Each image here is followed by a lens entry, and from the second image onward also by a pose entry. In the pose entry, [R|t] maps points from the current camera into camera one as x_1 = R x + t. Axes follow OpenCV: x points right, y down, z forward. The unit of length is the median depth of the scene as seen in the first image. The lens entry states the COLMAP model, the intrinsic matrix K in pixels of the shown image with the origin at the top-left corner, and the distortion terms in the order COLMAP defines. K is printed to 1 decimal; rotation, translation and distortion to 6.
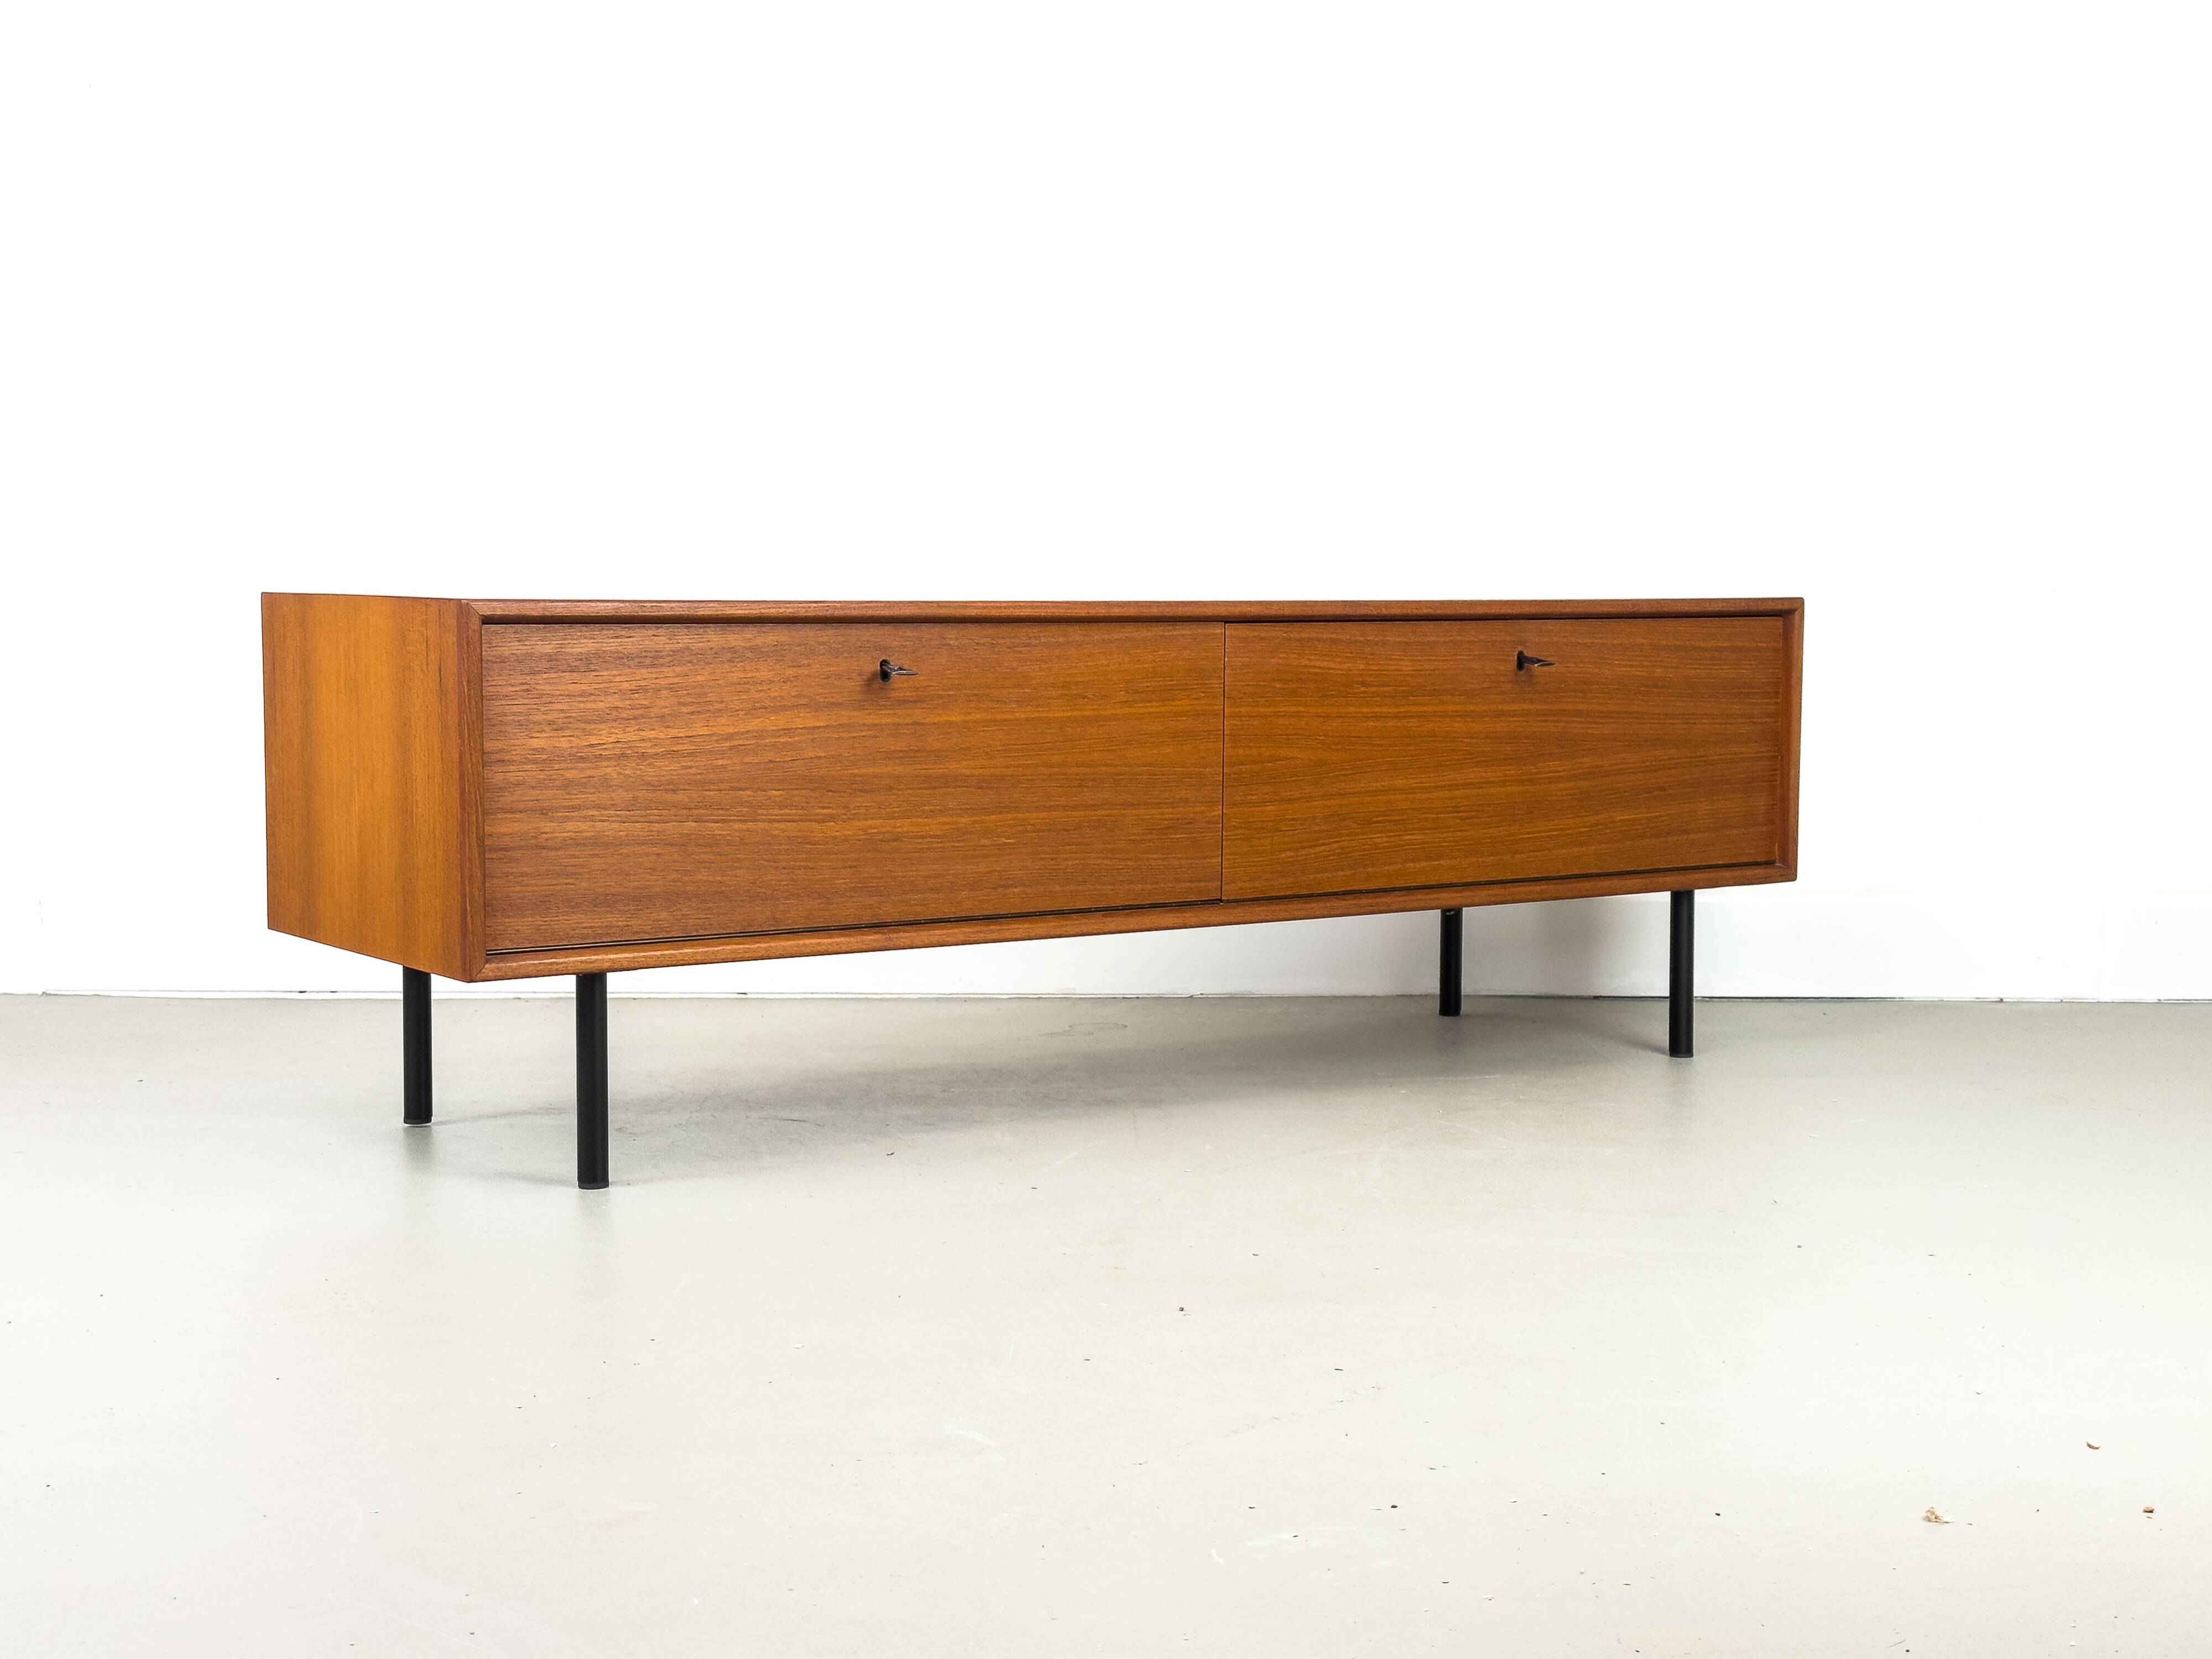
lens RADIAL K [[3112.3, 0, 1113.5], [0, 3112.3, 835.5], [0, 0, 1]] dist [0.107554, 0.000000]
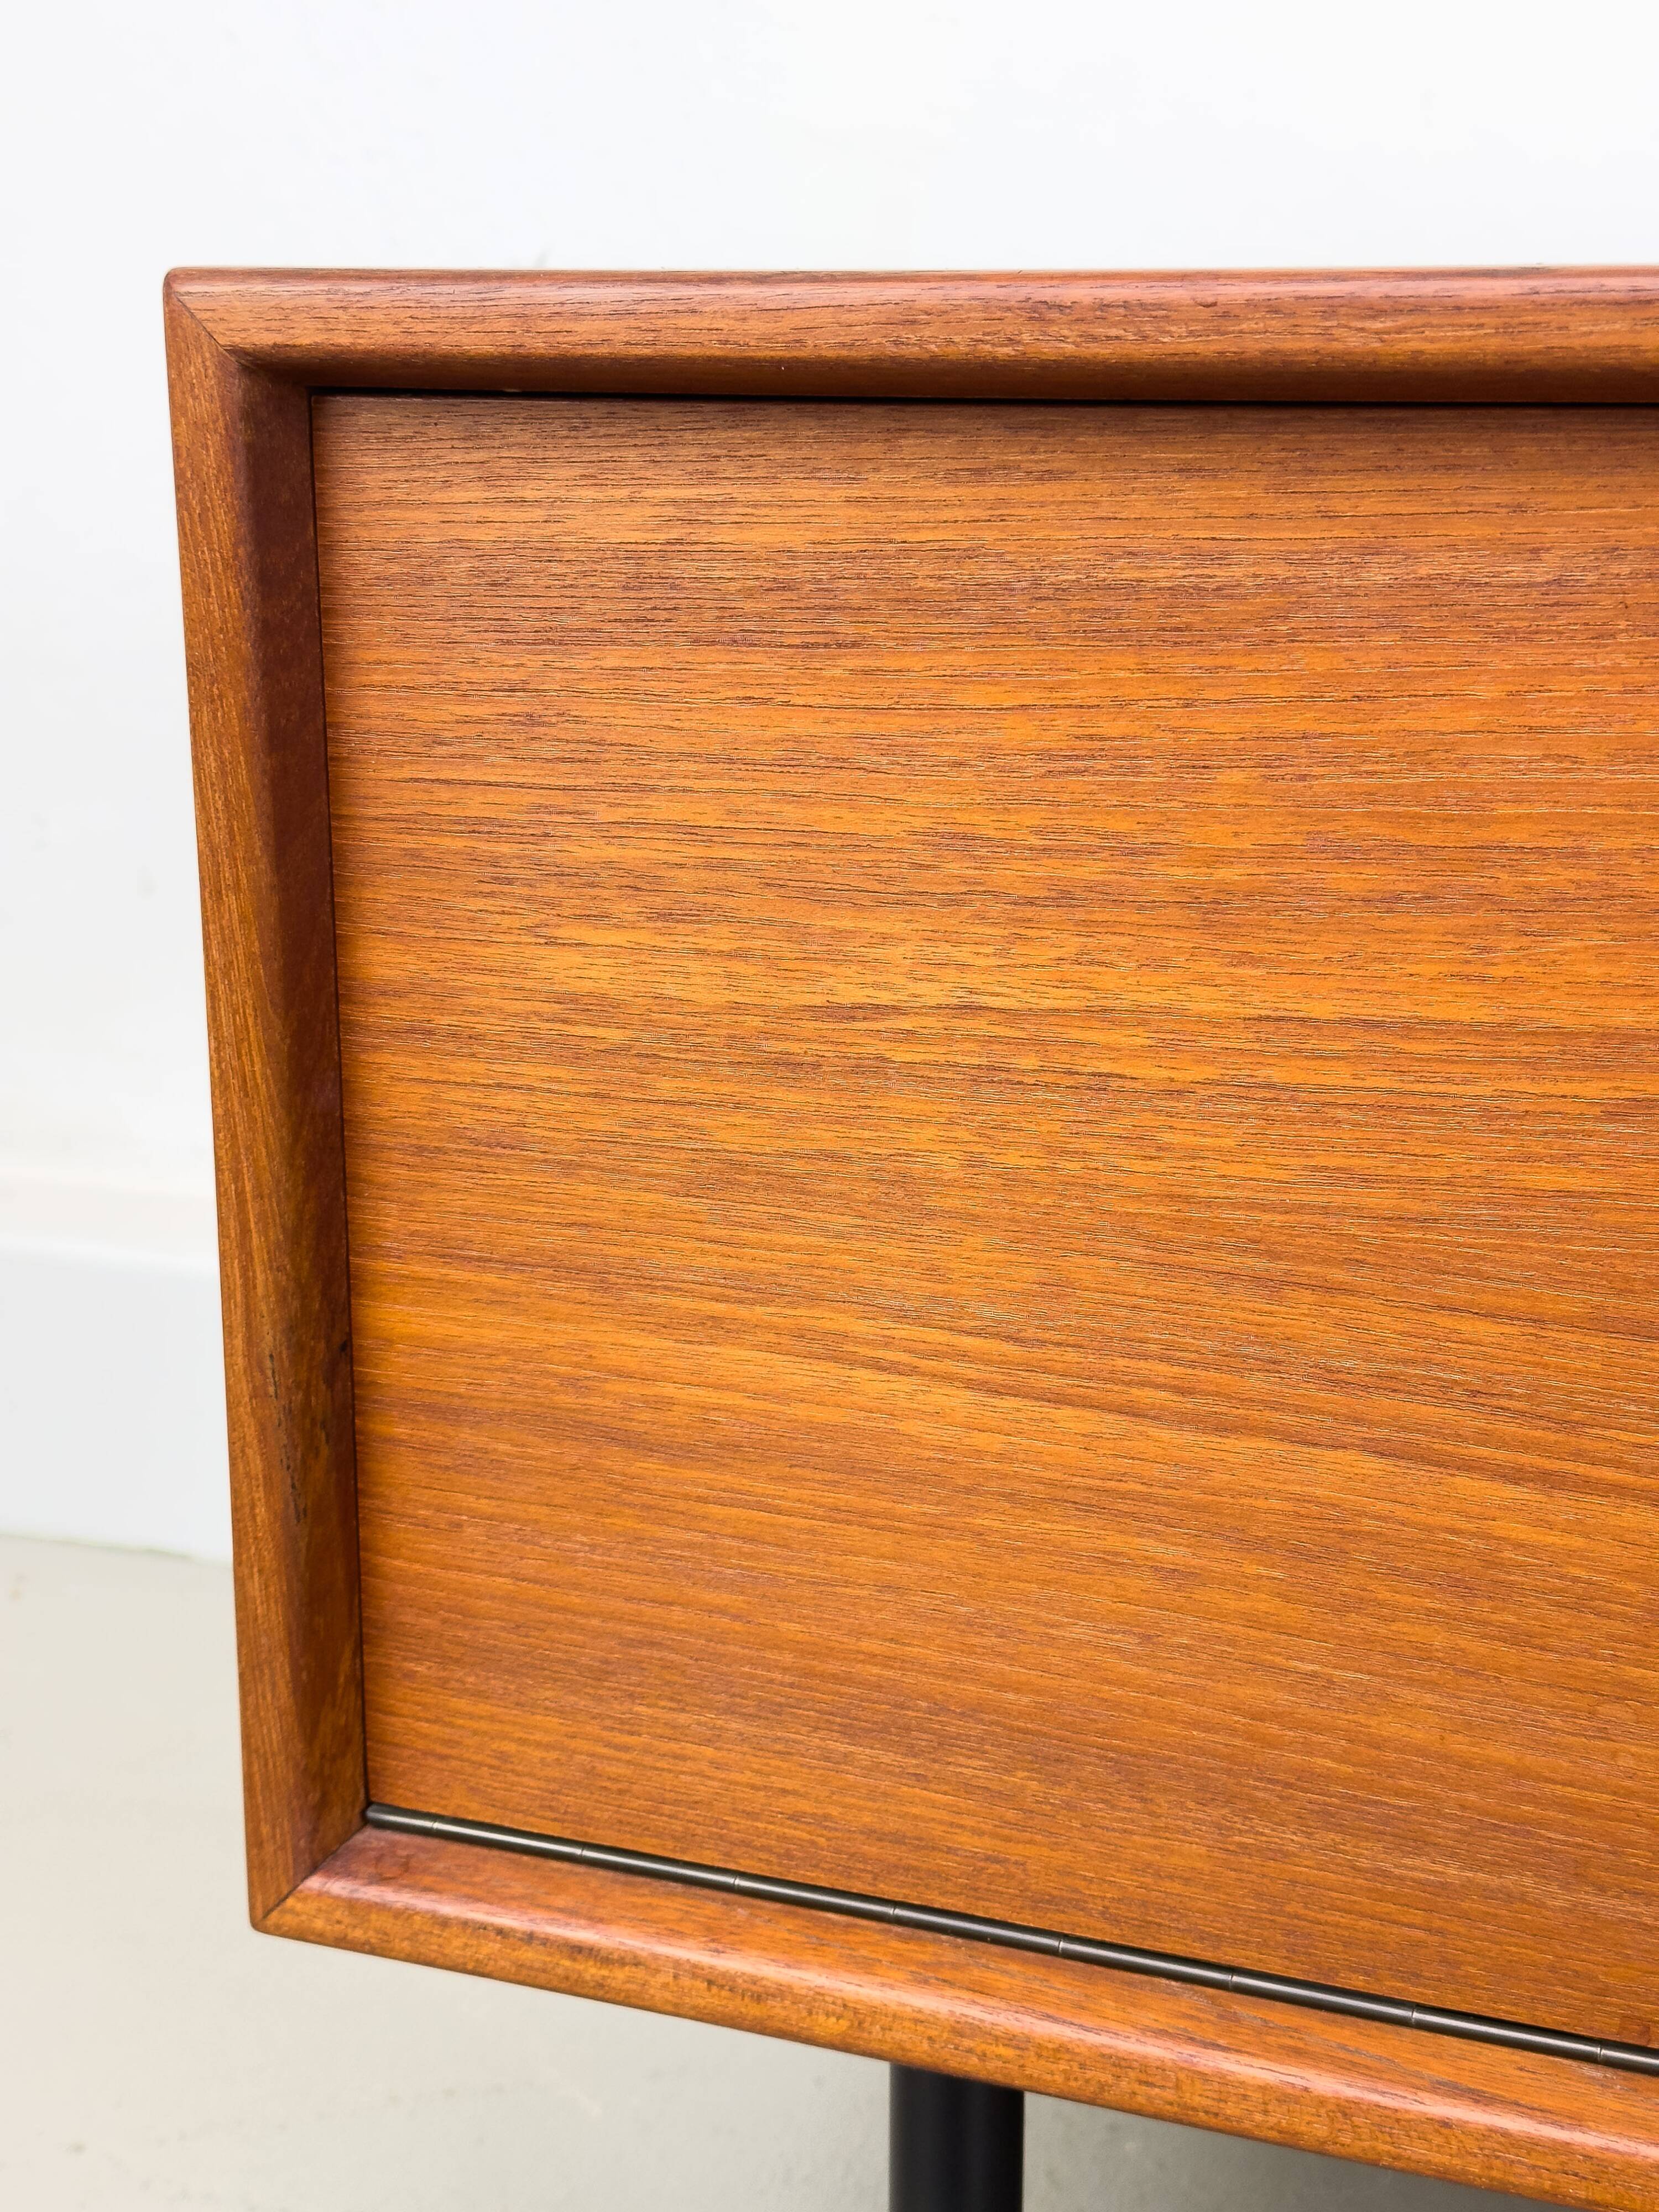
lens RADIAL K [[3083.5, 0, 826.3], [0, 3083.5, 1100.2], [0, 0, 1]] dist [0.115010, 0.000000]
pose [[0.556278, 0.193966, -0.808042, -0.001729], [-0.072231, 0.979983, 0.185513, -0.056346], [0.827851, -0.044832, 0.559154, 0.821474]]
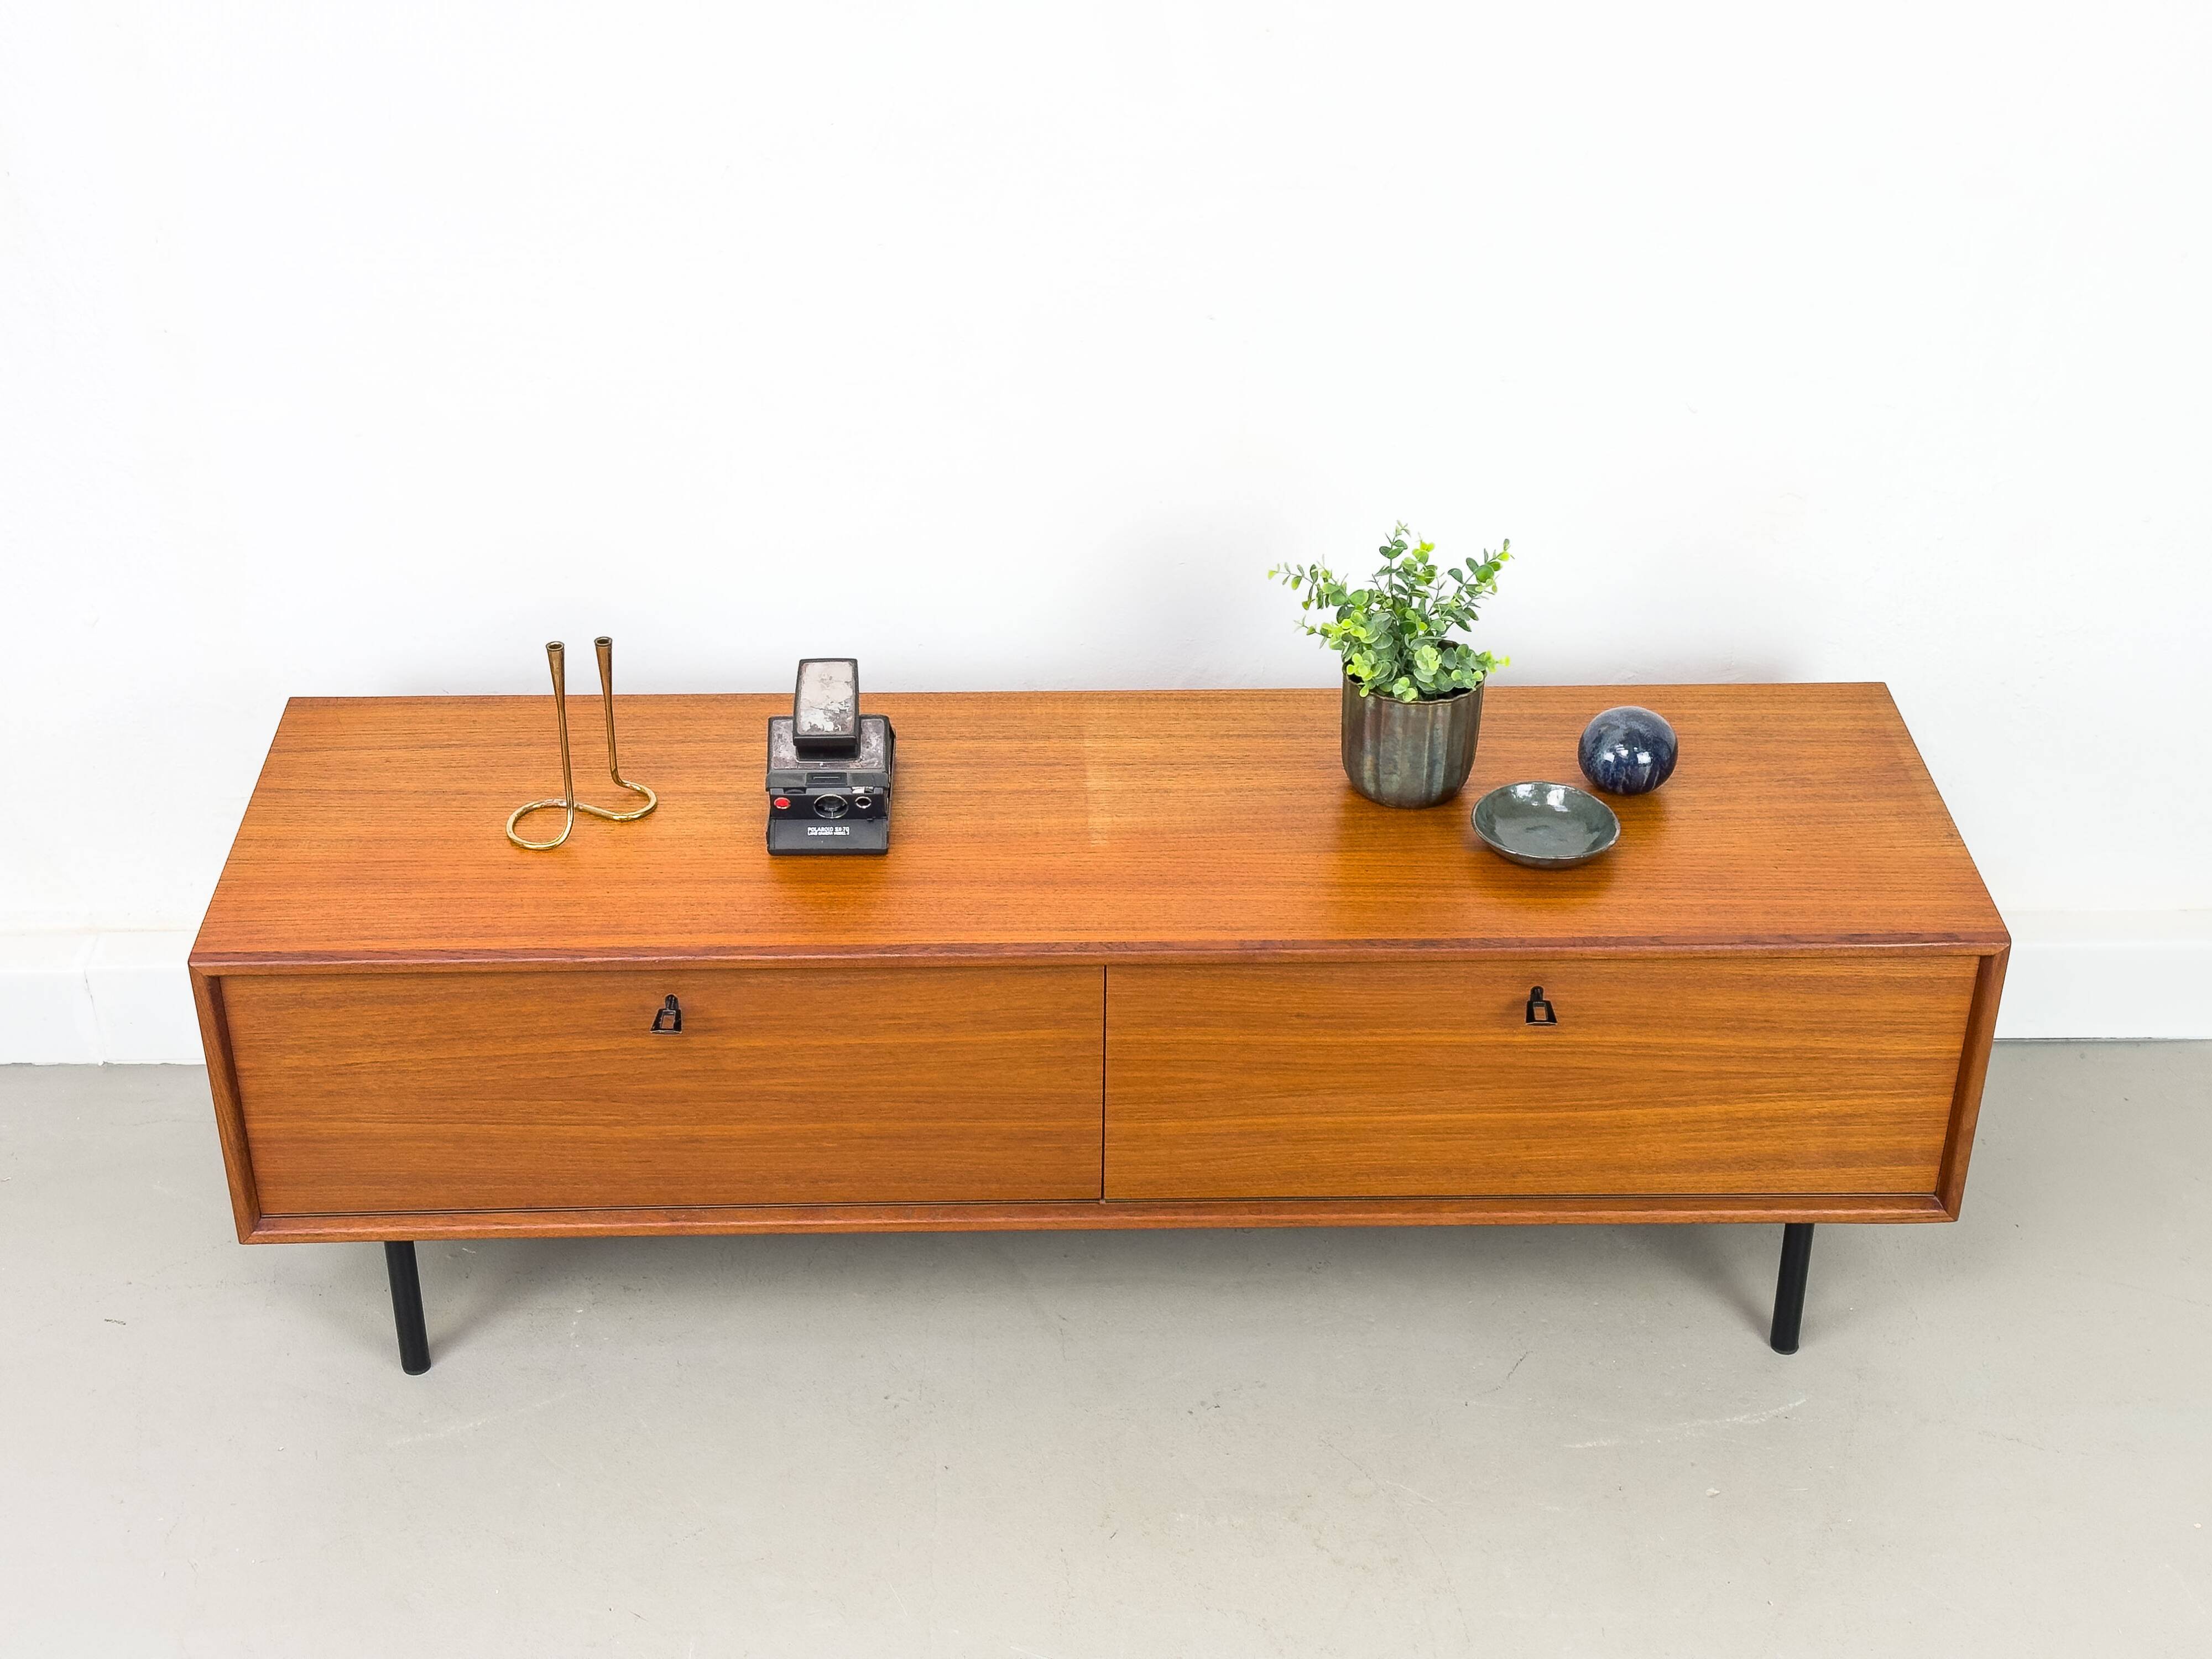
lens RADIAL K [[3083.5, 0, 1086.6], [0, 3083.5, 839.2], [0, 0, 1]] dist [0.115010, 0.000000]
pose [[0.830664, 0.291772, -0.474201, 0.477210], [-0.046325, 0.884958, 0.463361, -0.550214], [0.554844, -0.362930, 0.748619, 0.354065]]
